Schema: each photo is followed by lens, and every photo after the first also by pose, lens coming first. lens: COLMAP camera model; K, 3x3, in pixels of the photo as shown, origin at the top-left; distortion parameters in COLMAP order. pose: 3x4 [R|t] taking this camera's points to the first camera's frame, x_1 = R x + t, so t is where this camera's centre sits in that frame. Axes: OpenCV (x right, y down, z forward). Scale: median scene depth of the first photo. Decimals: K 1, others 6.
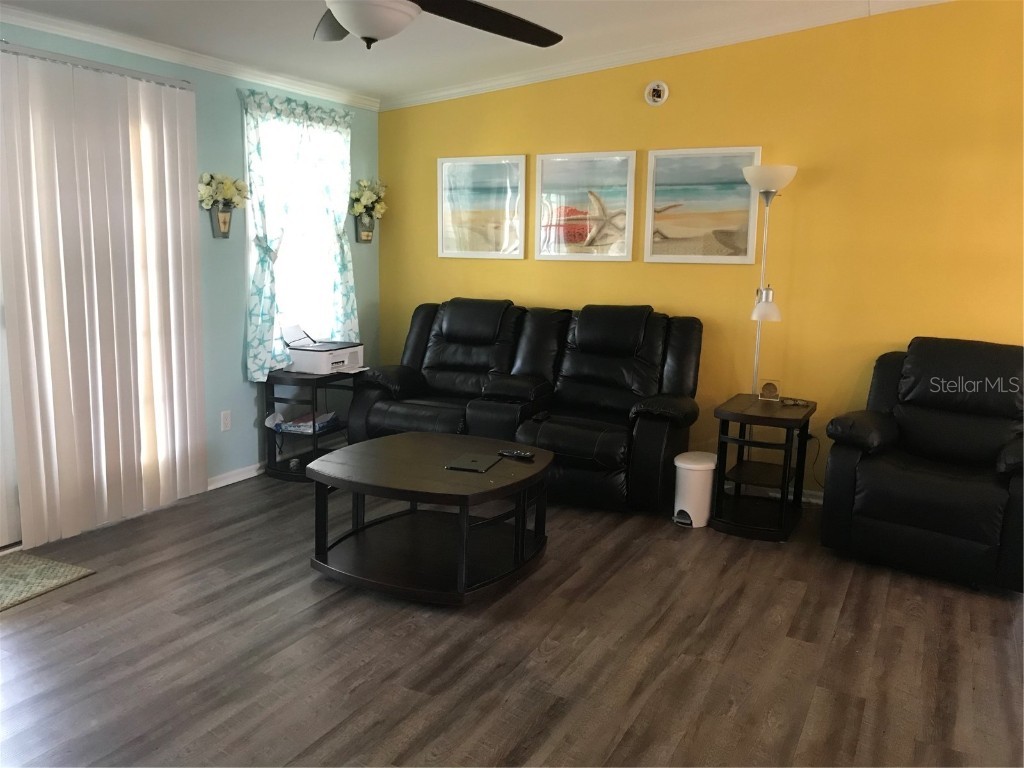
lens RADIAL K [[839.7, 0, 515.4], [0, 839.7, 382.9], [0, 0, 1]] dist [0.010165, 0.011817]
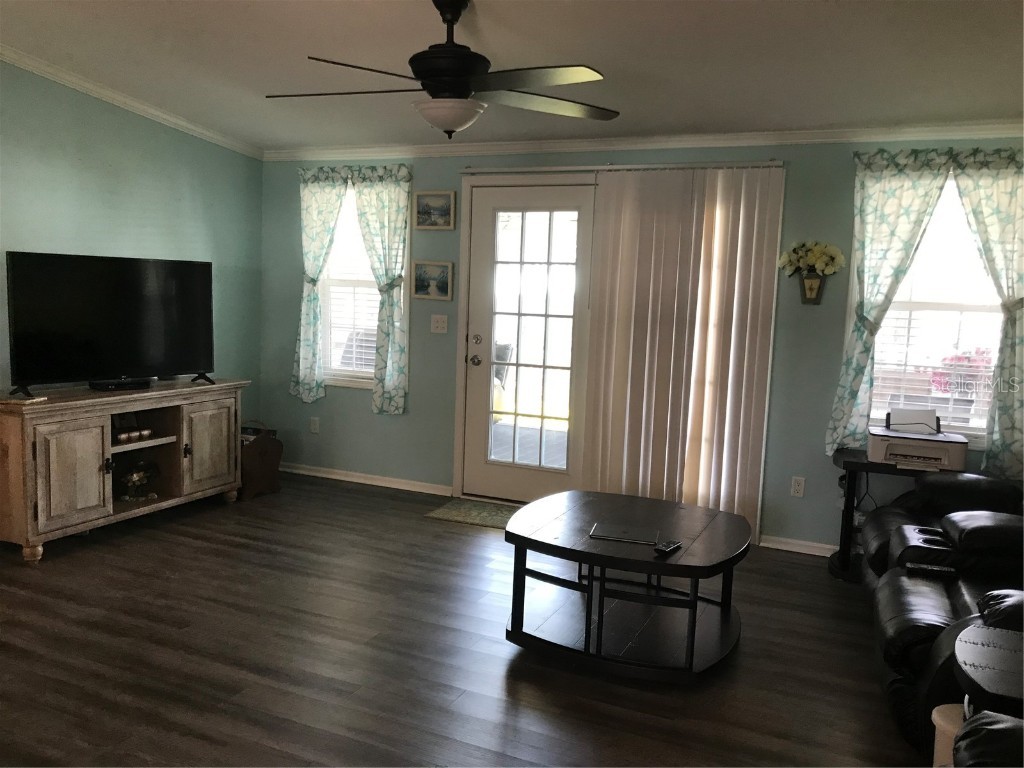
lens RADIAL K [[839.7, 0, 511.0], [0, 839.7, 389.5], [0, 0, 1]] dist [0.010165, 0.011817]
pose [[0.112123, 0.097798, -0.988870, 0.624320], [-0.198952, 0.977205, 0.074087, -0.078466], [0.973574, 0.188431, 0.129024, 0.556031]]
